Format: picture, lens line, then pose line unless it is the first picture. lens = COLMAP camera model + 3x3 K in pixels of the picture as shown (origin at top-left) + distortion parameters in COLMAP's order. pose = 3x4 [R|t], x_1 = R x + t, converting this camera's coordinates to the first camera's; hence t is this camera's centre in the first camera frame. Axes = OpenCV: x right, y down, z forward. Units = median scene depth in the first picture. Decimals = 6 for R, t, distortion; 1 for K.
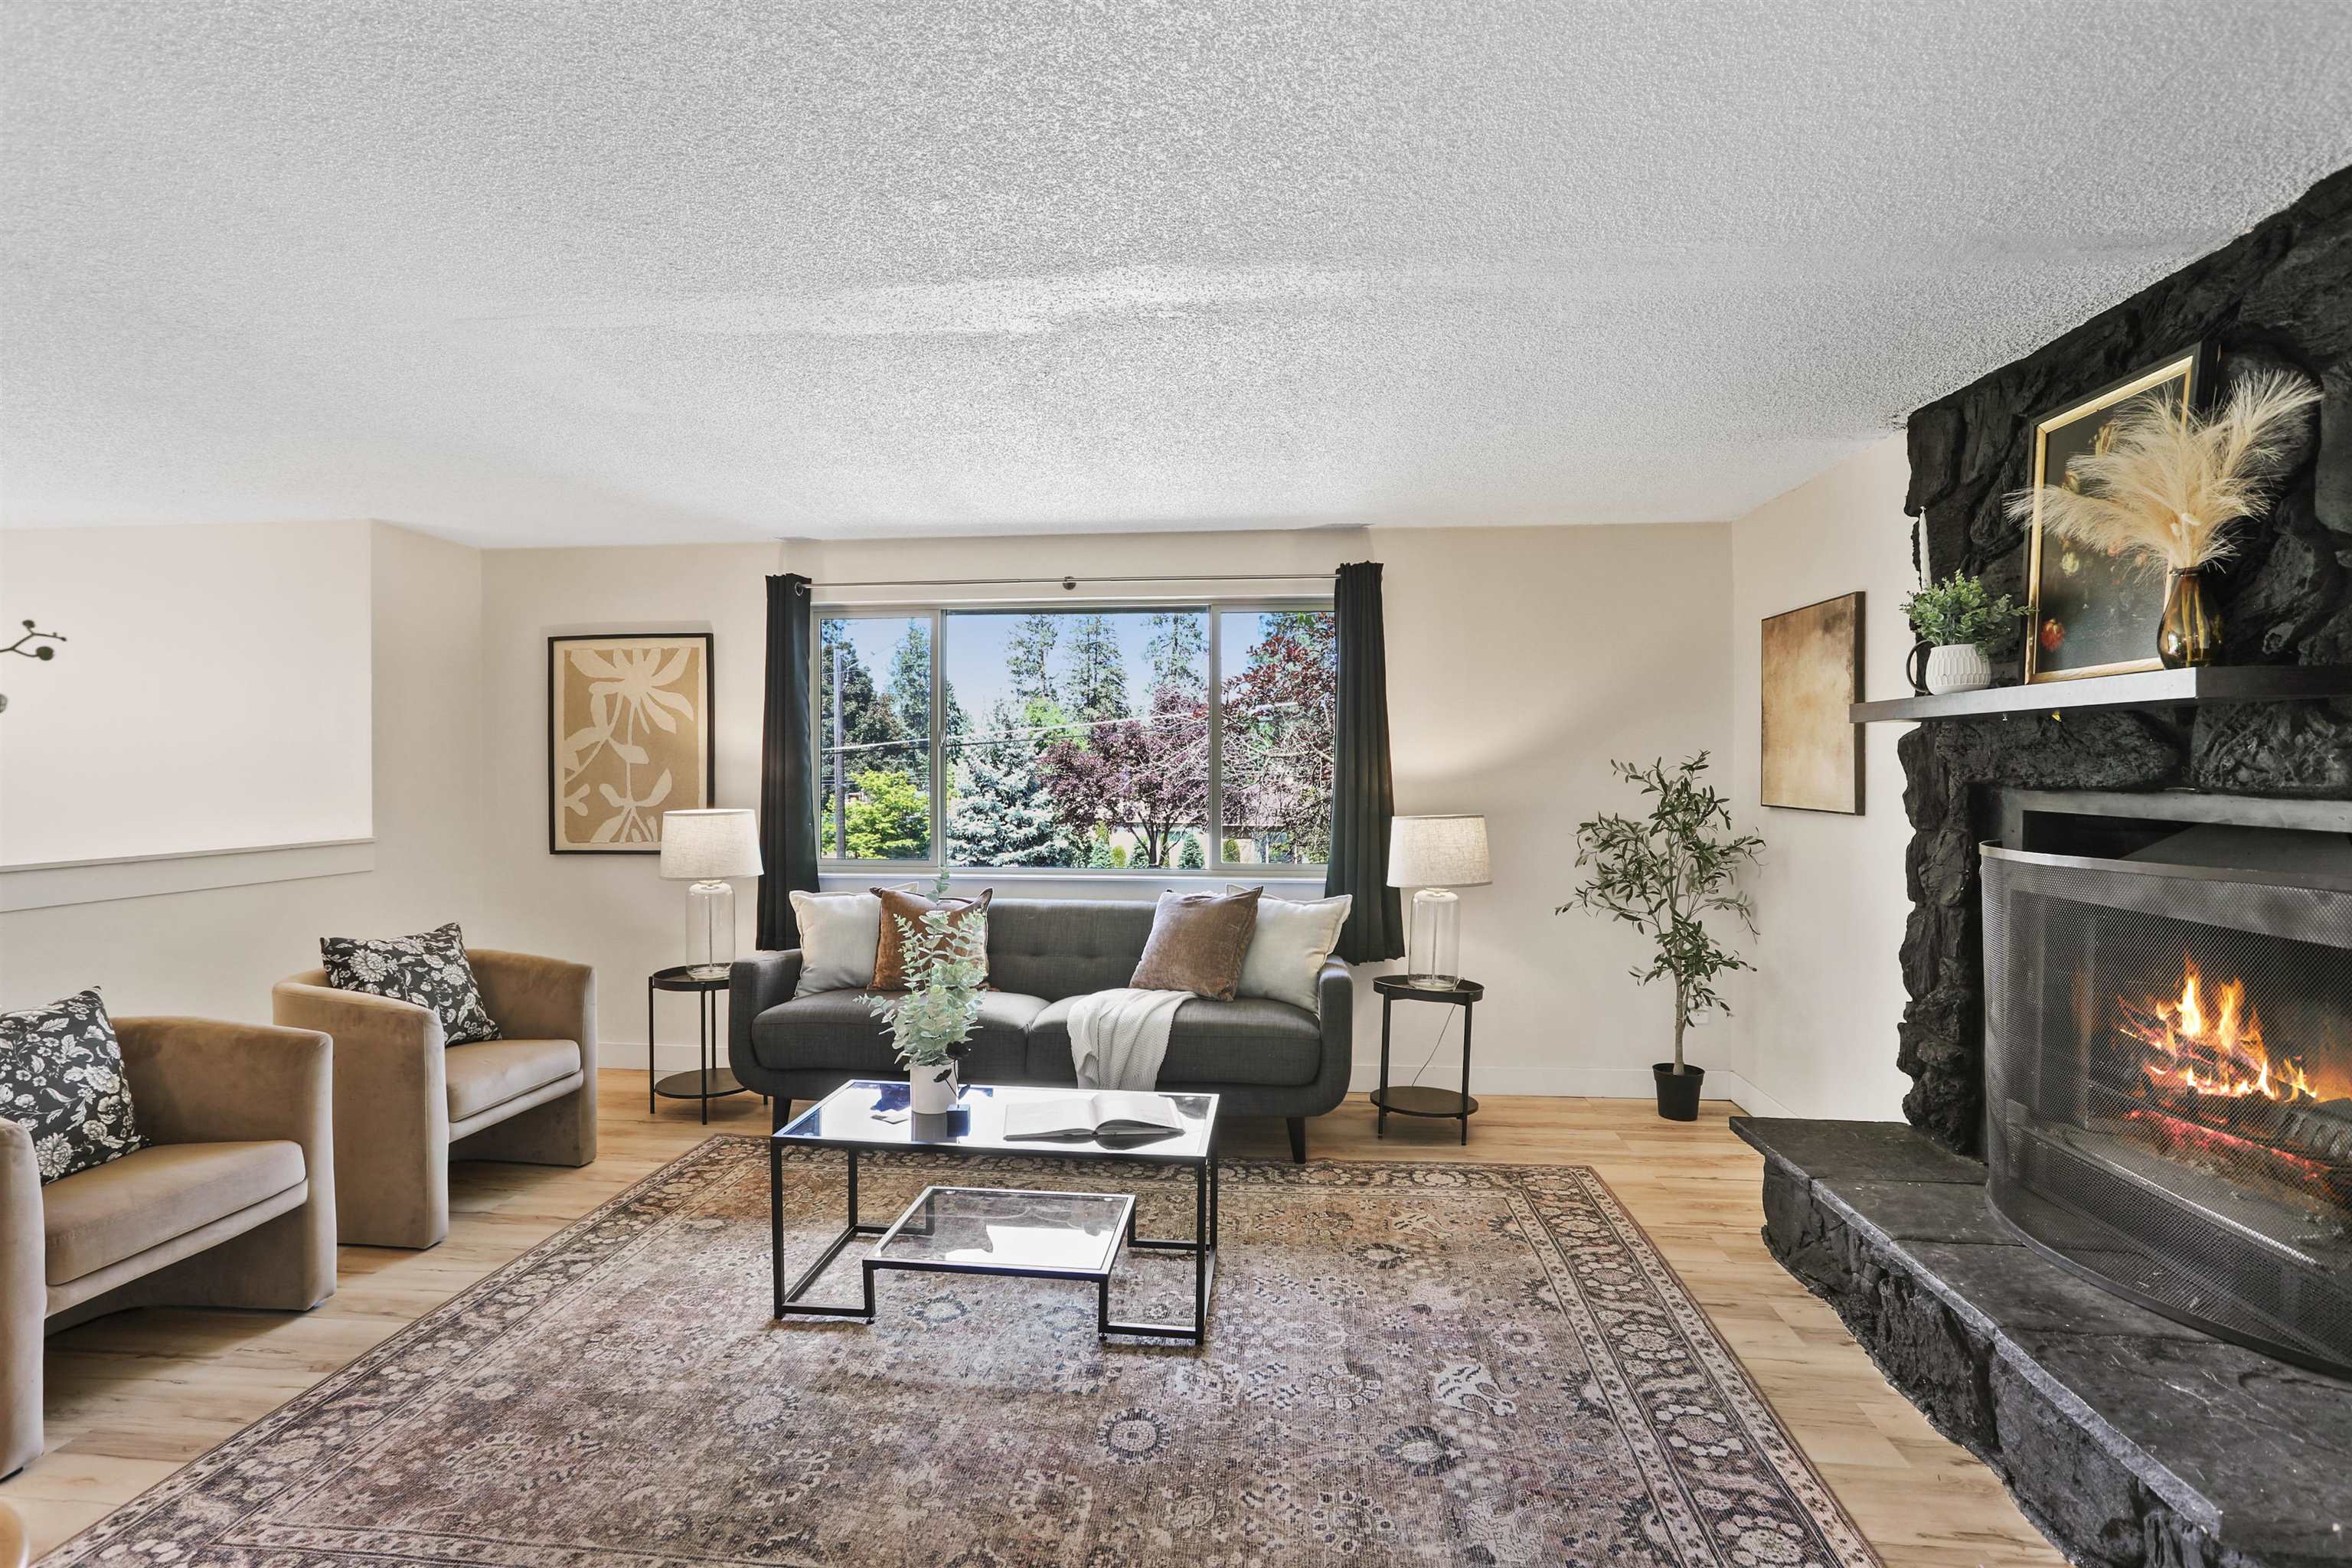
lens RADIAL K [[1091.7, 0, 1165.8], [0, 1091.7, 781.1], [0, 0, 1]] dist [-0.044114, 0.019275]
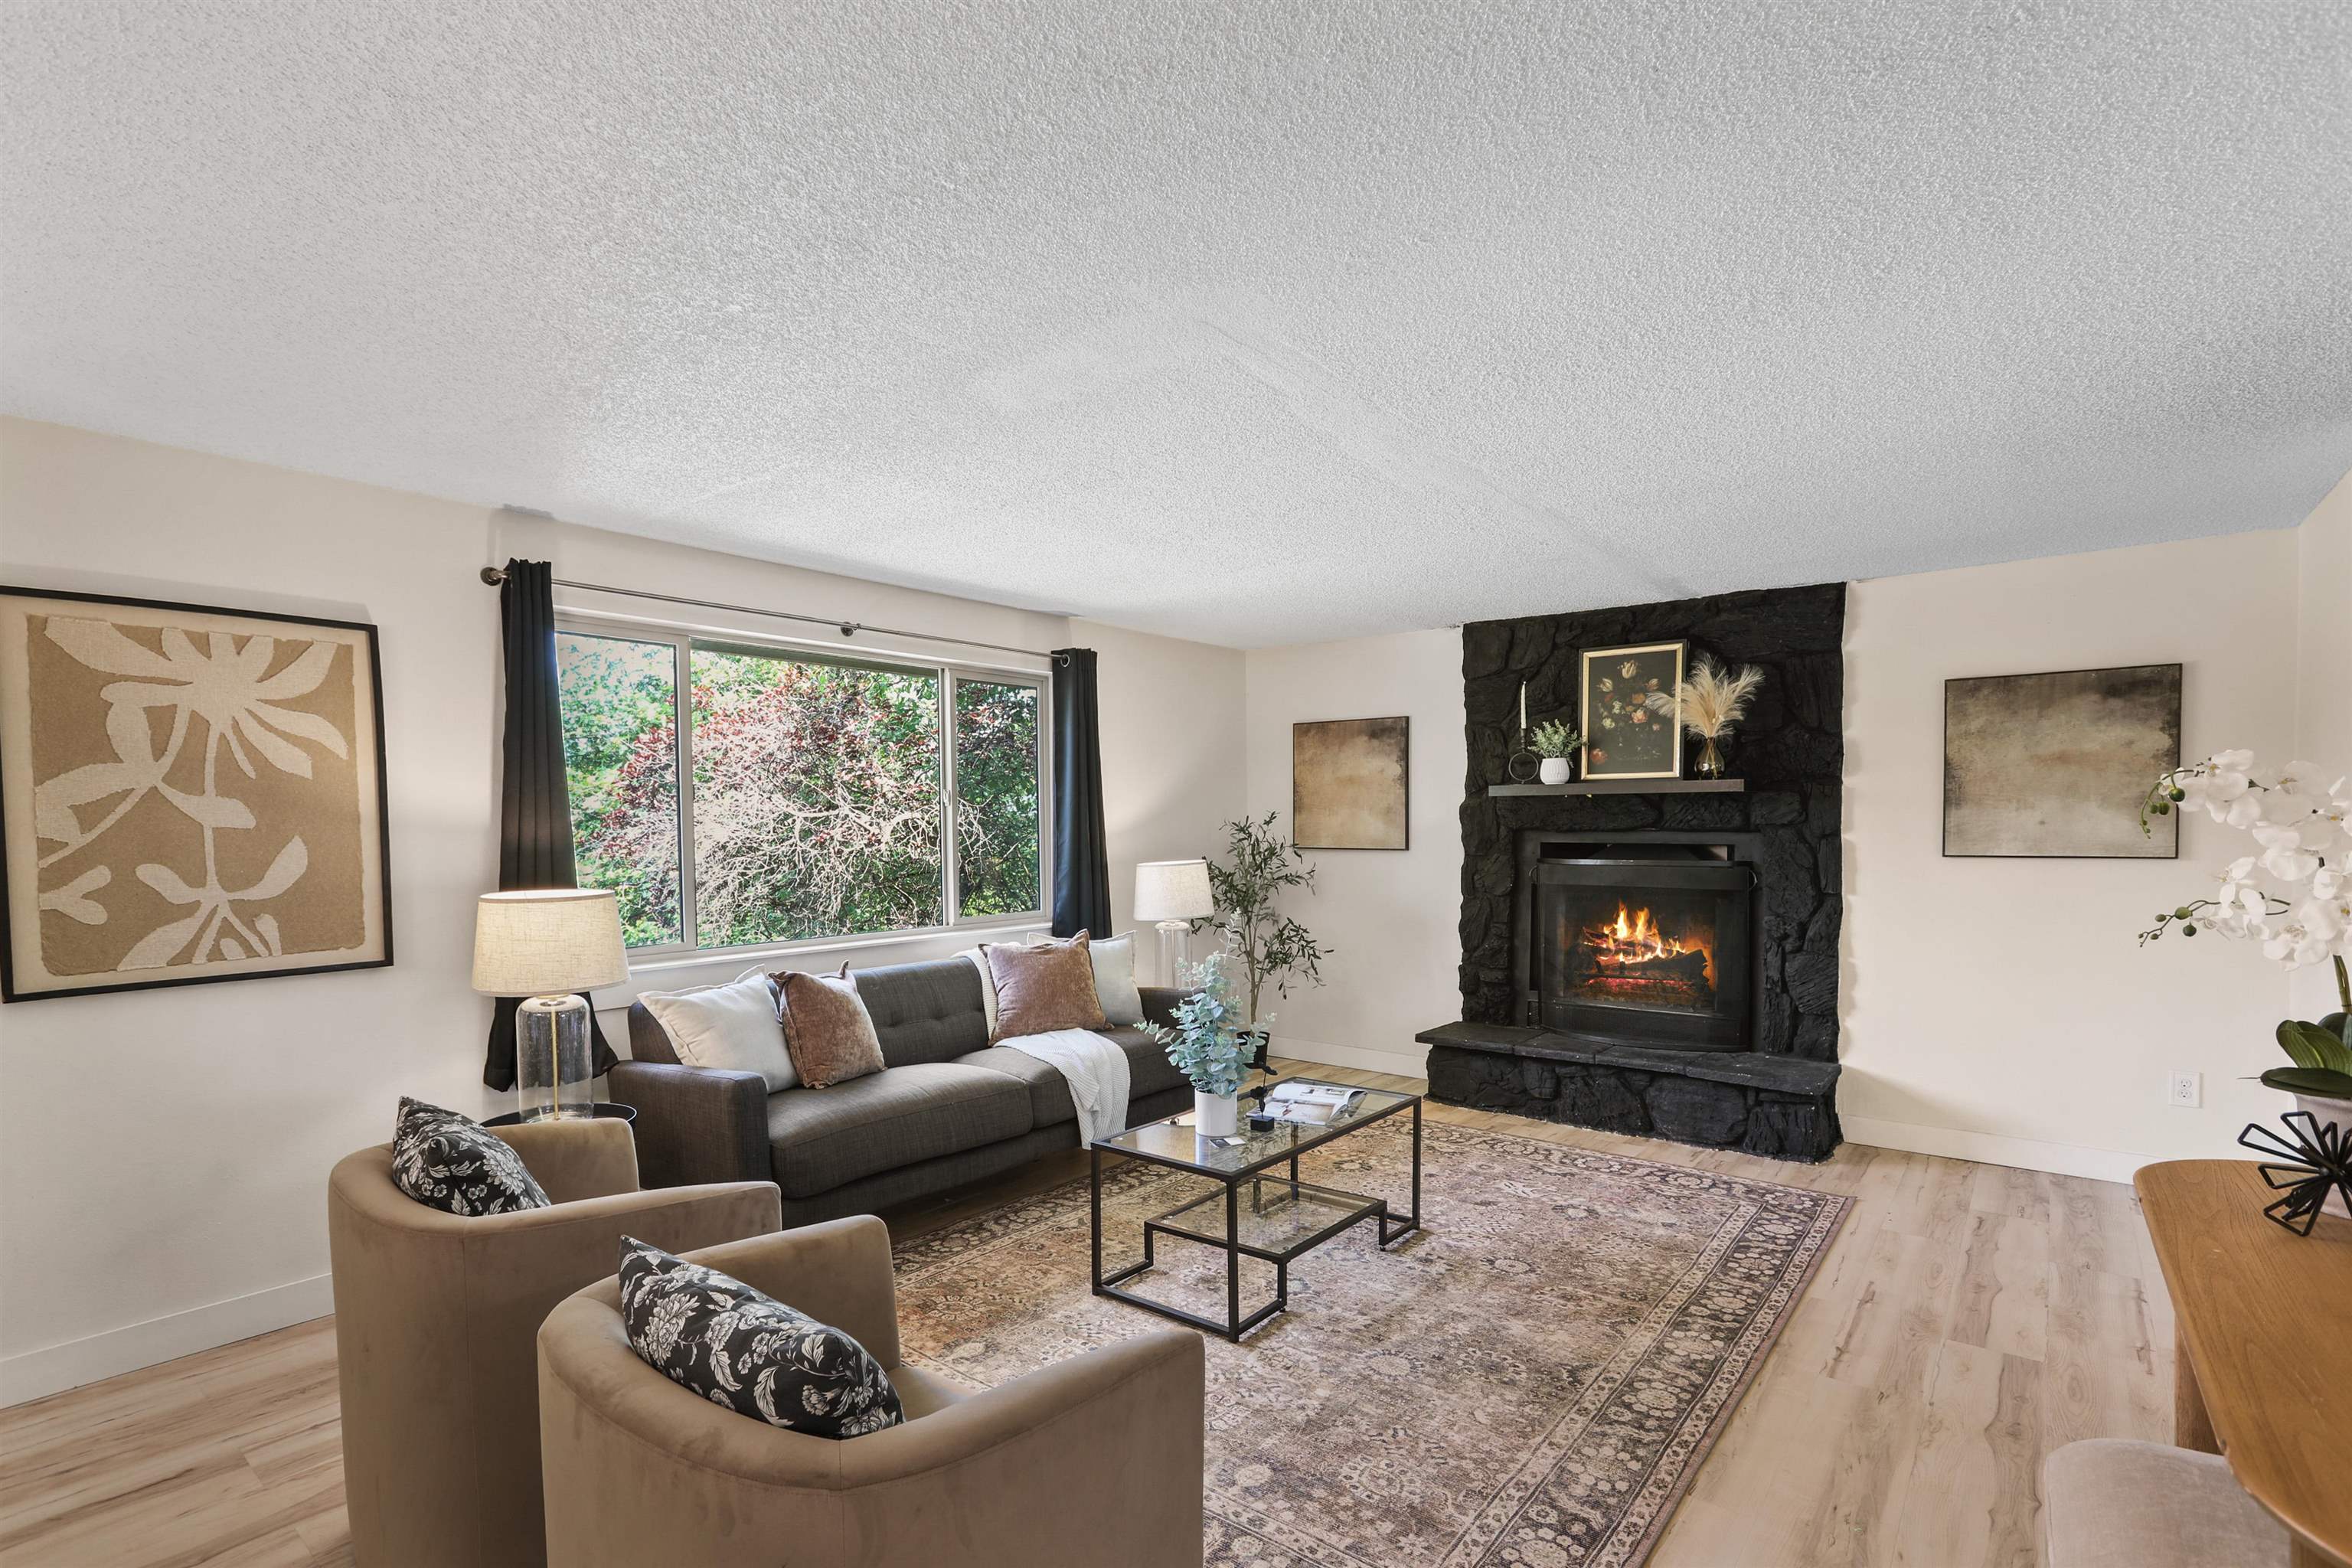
lens RADIAL K [[1103.0, 0, 1157.9], [0, 1103.0, 861.8], [0, 0, 1]] dist [-0.026537, 0.000259]
pose [[0.560240, -0.034402, 0.827616, -1.092683], [0.019860, 0.999408, 0.028099, -0.006521], [-0.828092, 0.000694, 0.560591, 0.387230]]
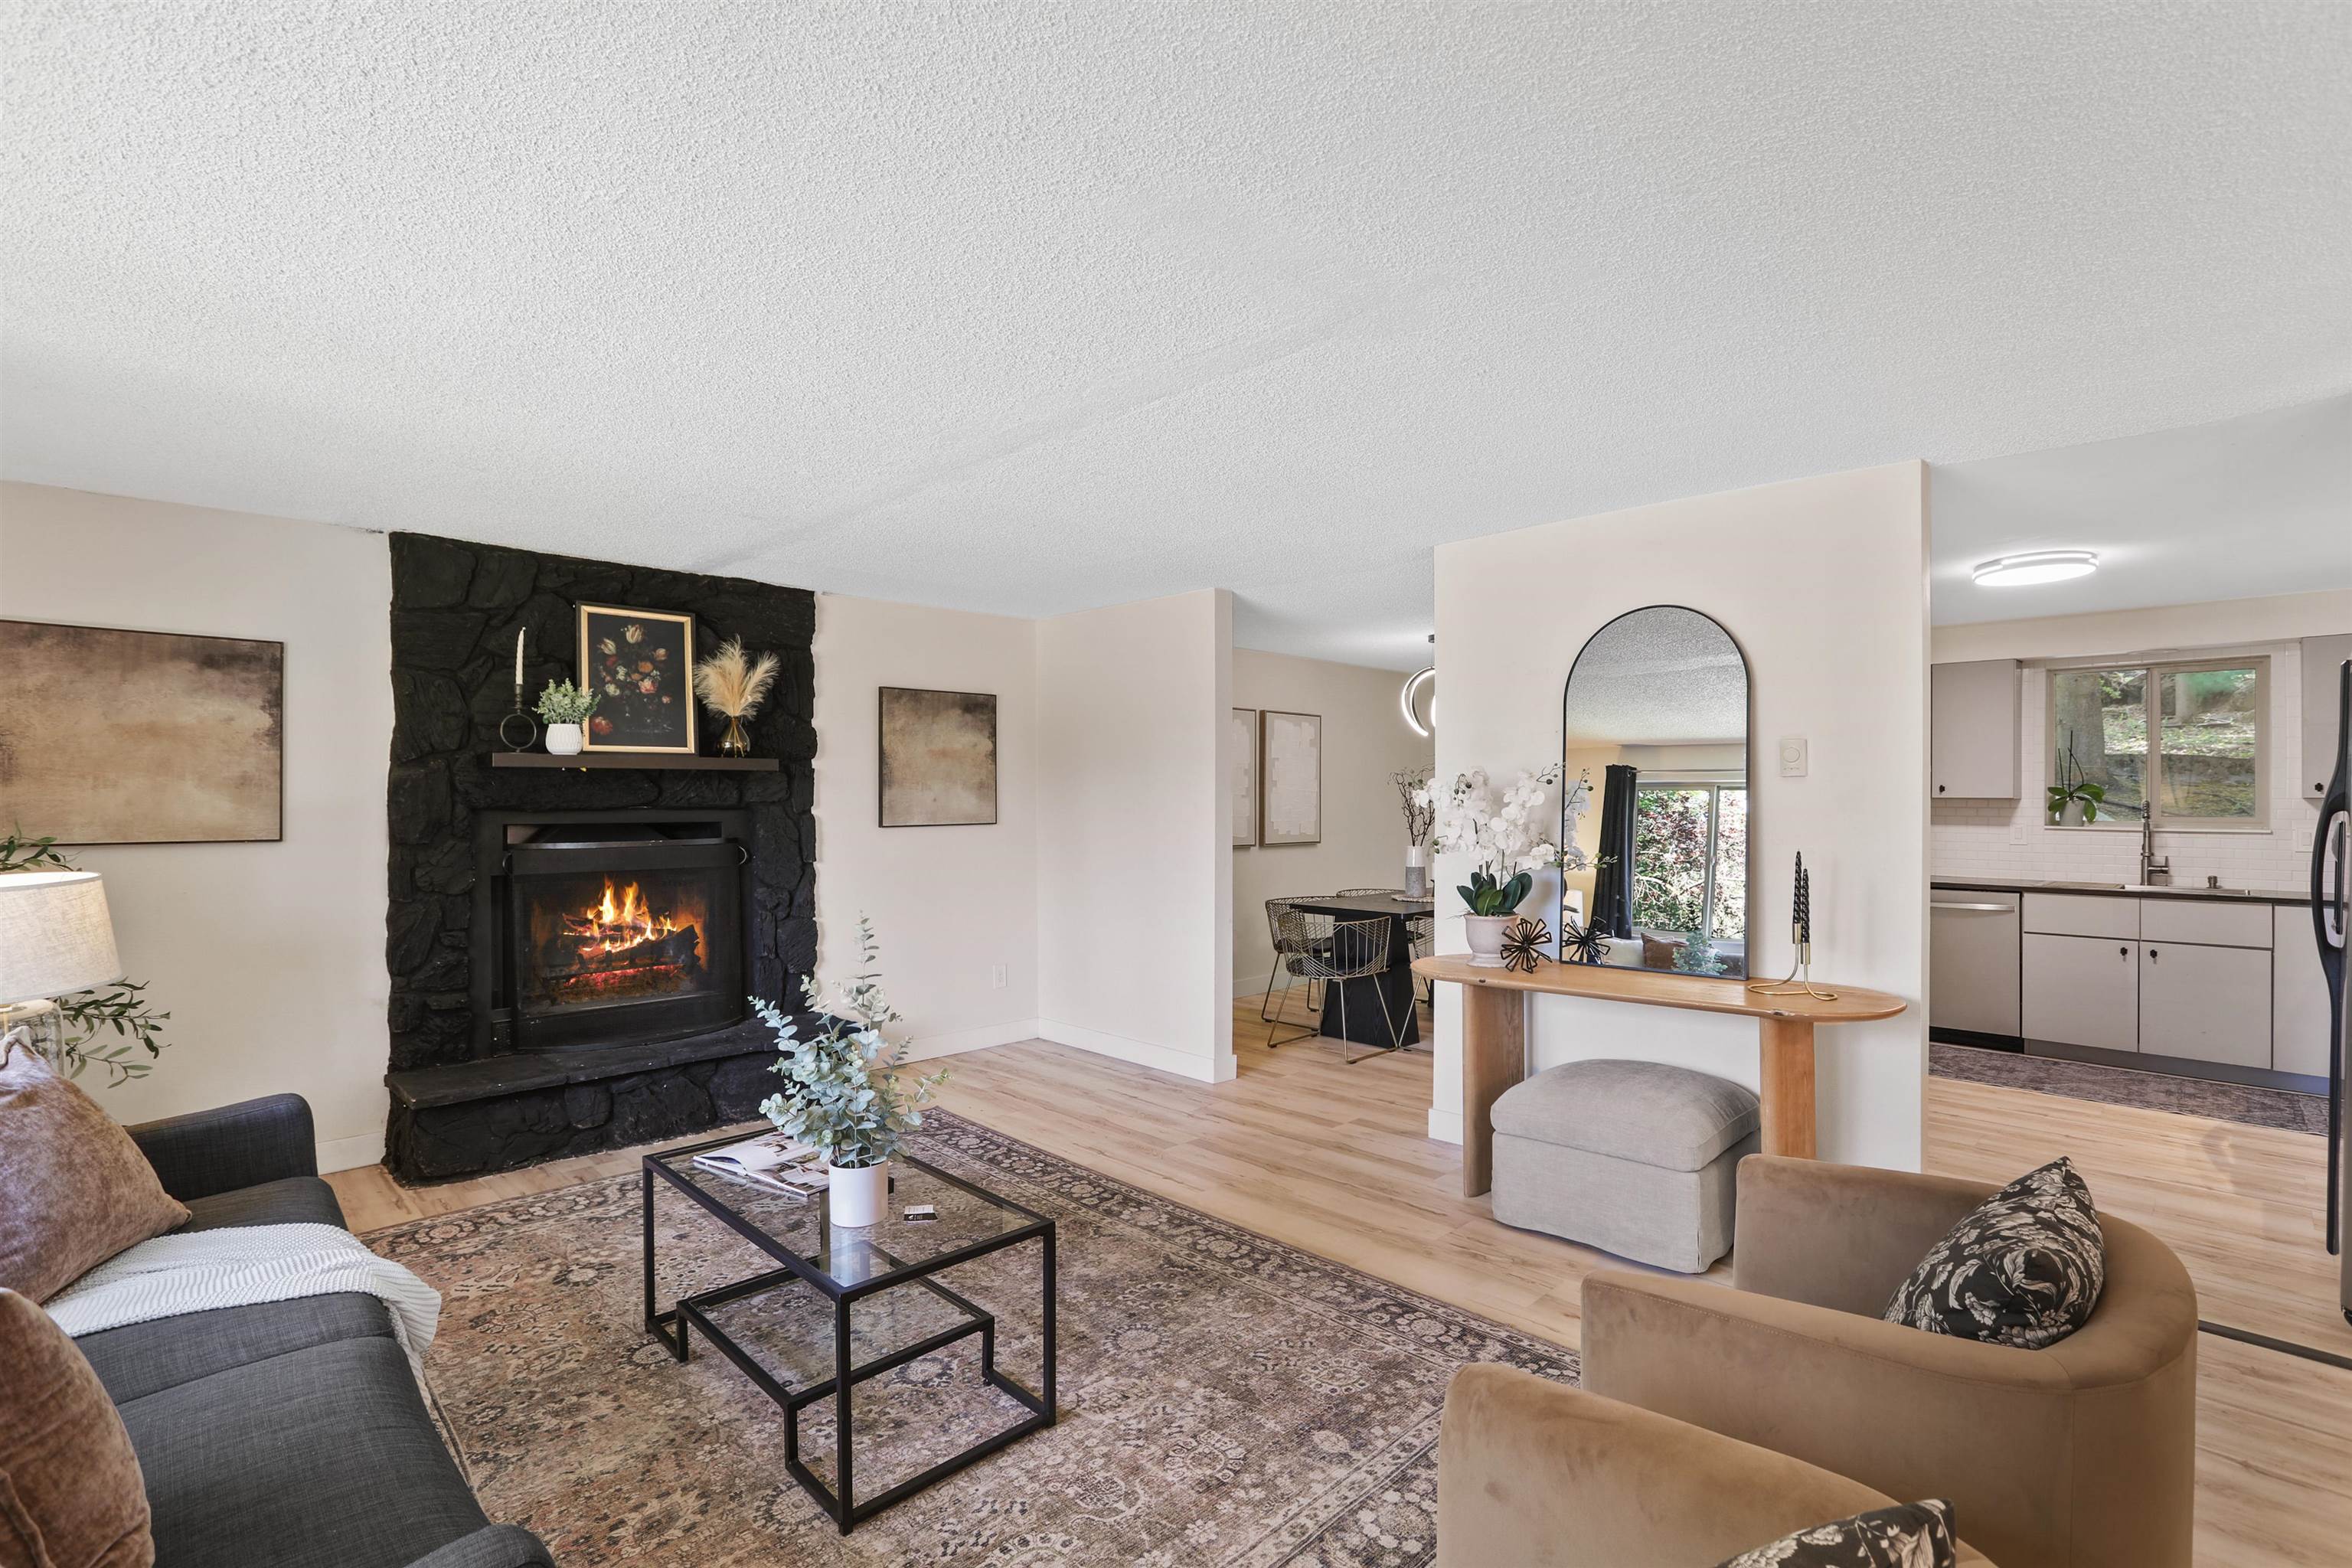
lens RADIAL K [[1091.7, 0, 1165.8], [0, 1091.7, 781.1], [0, 0, 1]] dist [-0.044114, 0.019275]
pose [[-0.766270, 0.005363, 0.642496, -0.854143], [0.009279, 0.999953, 0.002719, -0.027924], [-0.642451, 0.008046, -0.766284, 1.373632]]
